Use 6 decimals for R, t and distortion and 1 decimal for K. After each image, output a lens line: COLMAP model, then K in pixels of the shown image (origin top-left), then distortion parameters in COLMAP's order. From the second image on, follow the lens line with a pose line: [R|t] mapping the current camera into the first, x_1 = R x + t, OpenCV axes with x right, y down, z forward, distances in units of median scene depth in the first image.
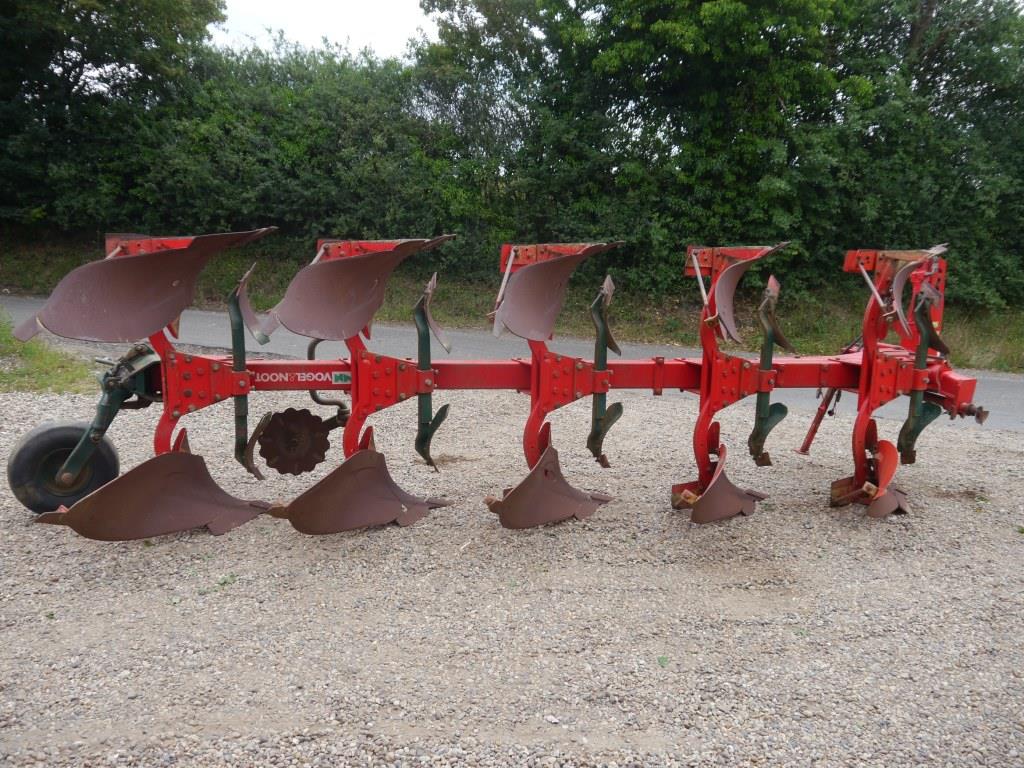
lens RADIAL K [[834.6, 0, 510.3], [0, 834.6, 388.6], [0, 0, 1]] dist [-0.054504, 0.038115]
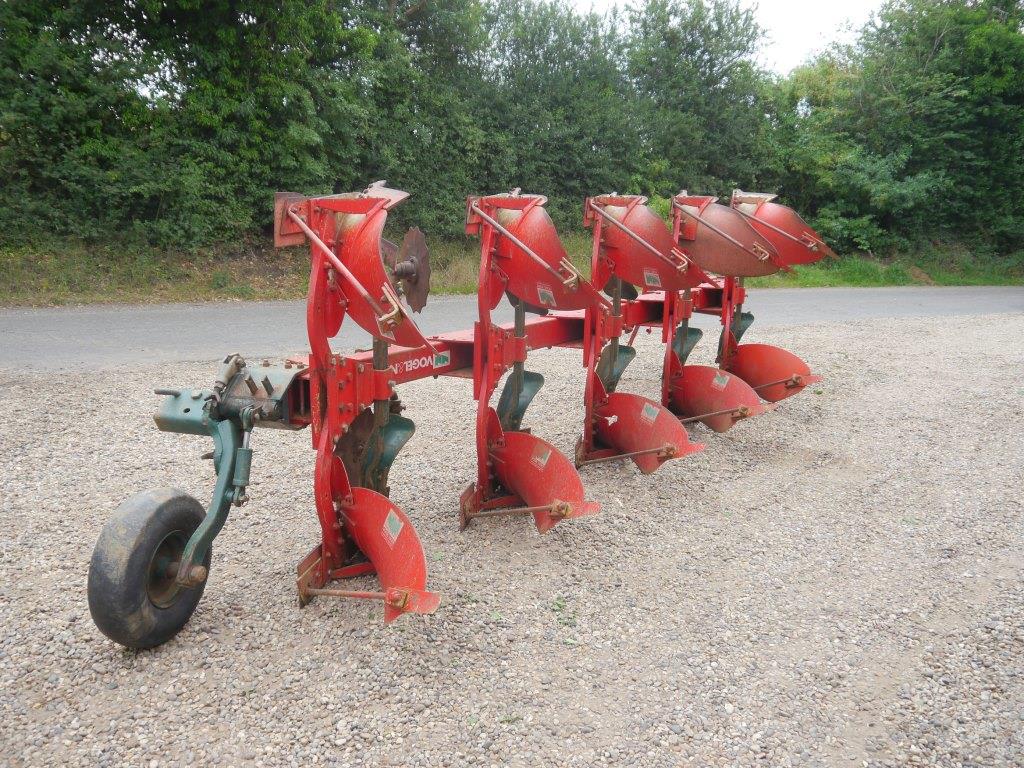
lens RADIAL K [[834.6, 0, 508.0], [0, 834.6, 387.5], [0, 0, 1]] dist [-0.054504, 0.038115]
pose [[0.701593, -0.173202, 0.691208, -0.244291], [0.127455, 0.984870, 0.117418, -0.024874], [-0.701087, 0.005718, 0.713053, 0.110495]]
